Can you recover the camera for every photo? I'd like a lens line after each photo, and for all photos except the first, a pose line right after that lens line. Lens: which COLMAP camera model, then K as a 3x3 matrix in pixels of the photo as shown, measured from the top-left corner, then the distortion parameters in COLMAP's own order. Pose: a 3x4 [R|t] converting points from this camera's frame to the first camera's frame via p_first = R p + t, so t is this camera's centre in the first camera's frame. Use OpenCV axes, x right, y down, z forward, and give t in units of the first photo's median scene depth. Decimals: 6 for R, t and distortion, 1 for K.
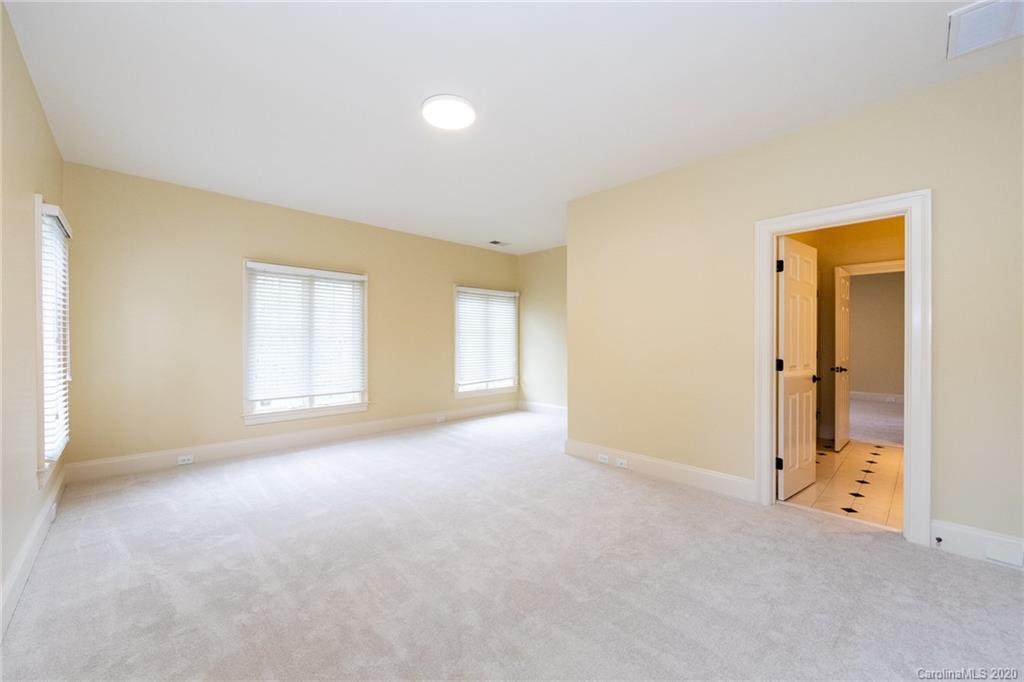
lens RADIAL K [[402.1, 0, 517.9], [0, 402.1, 342.9], [0, 0, 1]] dist [-0.002672, -0.000266]
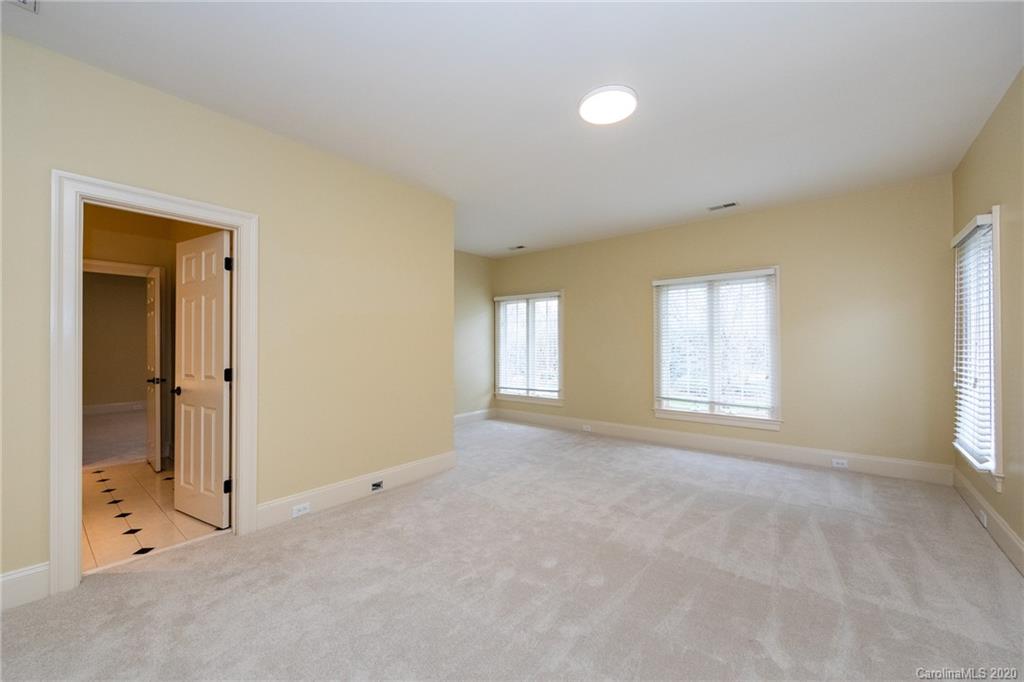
lens RADIAL K [[400.2, 0, 512.2], [0, 400.2, 342.6], [0, 0, 1]] dist [-0.003197, 0.000359]
pose [[0.118206, -0.013213, -0.992901, 0.763340], [0.001378, 0.999913, -0.013142, -0.003942], [0.992988, 0.000185, 0.118214, 0.727726]]
